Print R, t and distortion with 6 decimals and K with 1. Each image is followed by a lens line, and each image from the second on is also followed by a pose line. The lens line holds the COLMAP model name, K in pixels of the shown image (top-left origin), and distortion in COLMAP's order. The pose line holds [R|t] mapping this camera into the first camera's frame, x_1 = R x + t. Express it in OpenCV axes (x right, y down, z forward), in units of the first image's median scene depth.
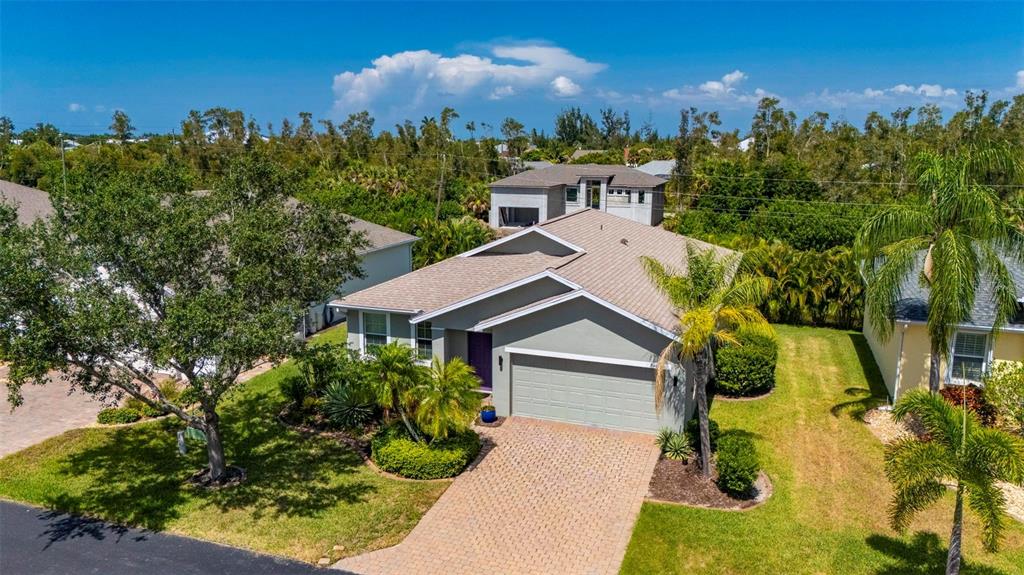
lens RADIAL K [[752.6, 0, 511.8], [0, 752.6, 286.3], [0, 0, 1]] dist [0.074255, -0.074924]
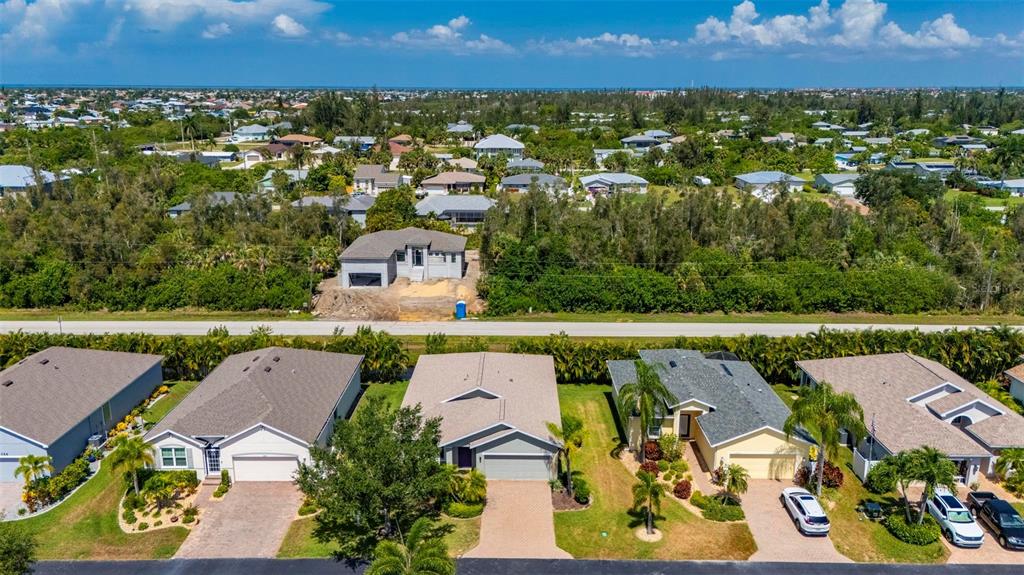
lens RADIAL K [[752.6, 0, 511.8], [0, 752.6, 286.3], [0, 0, 1]] dist [0.074255, -0.074924]
pose [[0.942567, -0.087276, 0.322413, -0.670644], [0.064125, 0.994587, 0.081764, -0.656528], [-0.327803, -0.056393, 0.943061, -1.286316]]
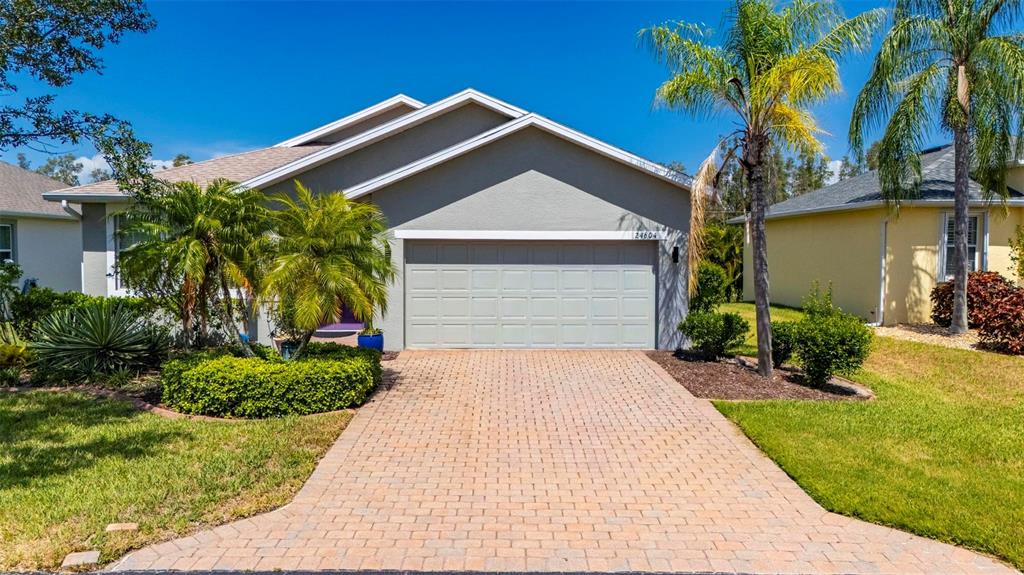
lens RADIAL K [[749.4, 0, 511.6], [0, 749.4, 287.2], [0, 0, 1]] dist [0.071555, -0.065704]
pose [[0.939979, -0.017442, 0.340786, -0.133865], [0.065371, 0.989400, -0.129673, 0.222447], [-0.334912, 0.144167, 0.931155, 0.442115]]
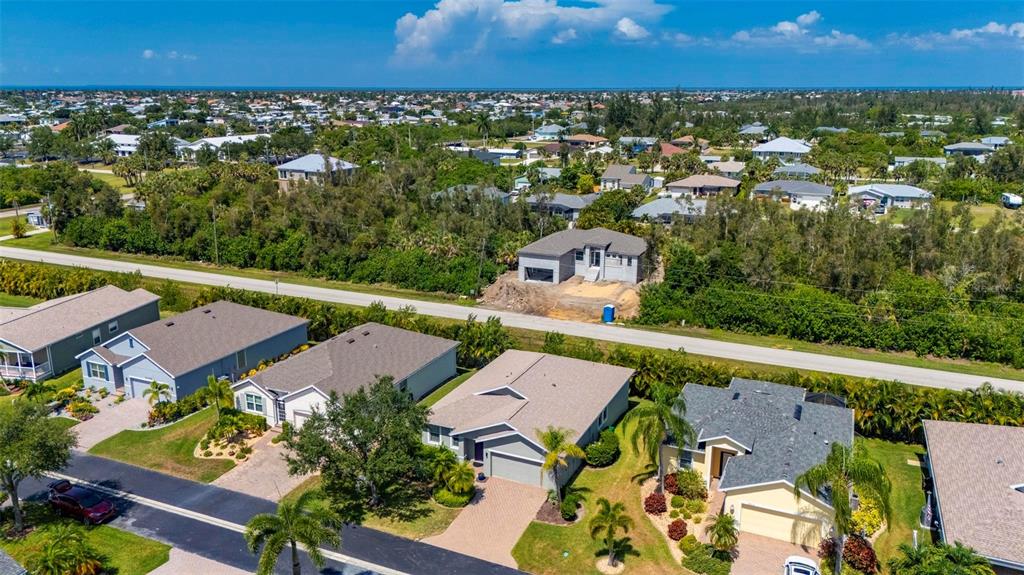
lens RADIAL K [[752.6, 0, 511.8], [0, 752.6, 286.3], [0, 0, 1]] dist [0.074255, -0.074924]
pose [[0.996797, 0.018219, -0.077877, 0.253994], [-0.012756, 0.997459, 0.070087, -0.632261], [0.078956, -0.068869, 0.994496, -1.399187]]
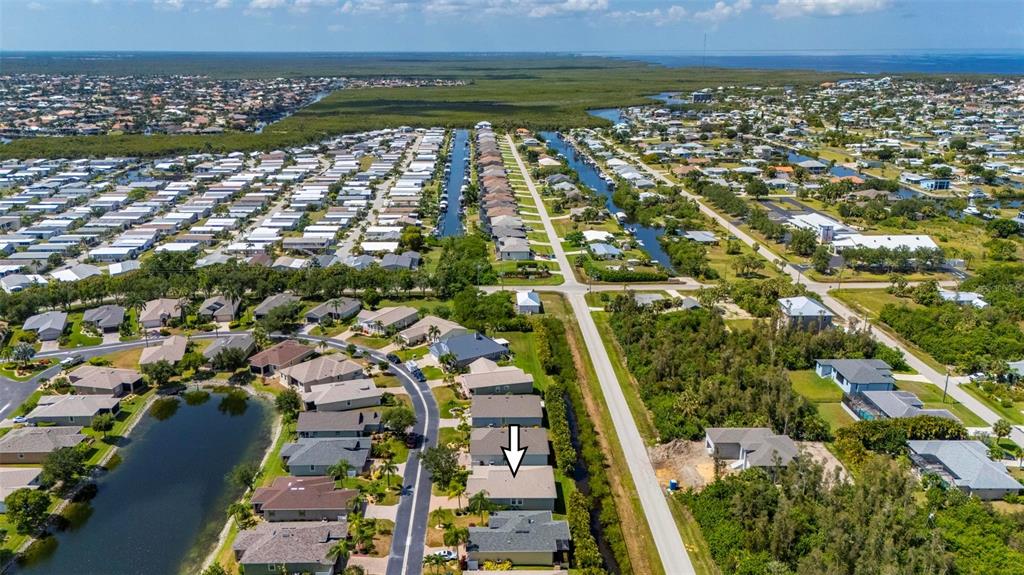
lens RADIAL K [[742.4, 0, 501.6], [0, 742.4, 290.4], [0, 0, 1]] dist [0.080853, -0.064398]
pose [[0.354604, 0.282431, -0.891341, 6.236124], [-0.173318, 0.956623, 0.234165, -3.623100], [0.918813, 0.071450, 0.388173, -1.737617]]
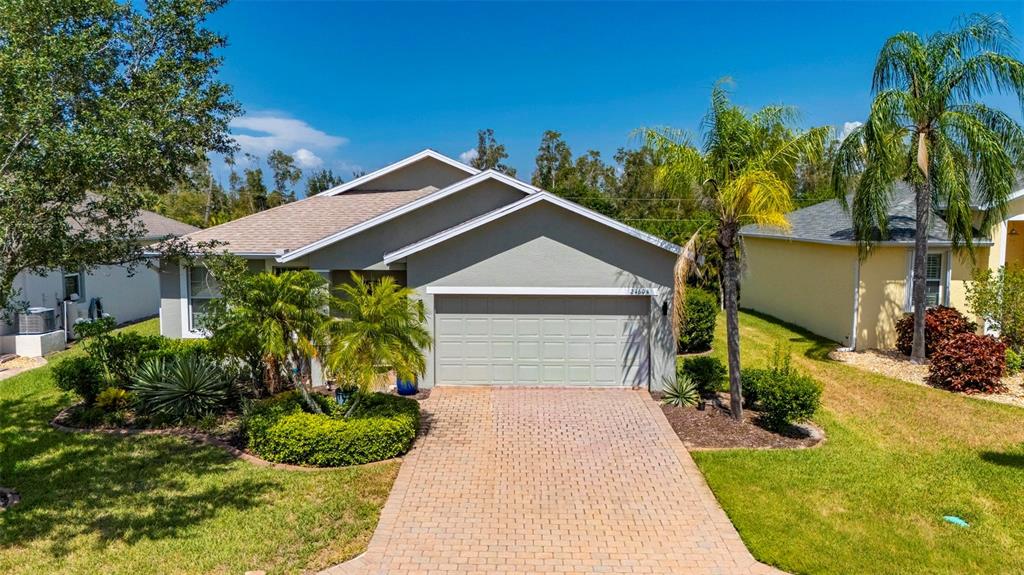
lens RADIAL K [[752.6, 0, 511.8], [0, 752.6, 286.3], [0, 0, 1]] dist [0.074255, -0.074924]
pose [[0.945431, -0.032168, 0.324231, -0.172552], [0.062922, 0.994408, -0.084817, 0.154501], [-0.319689, 0.100590, 0.942168, 0.324132]]
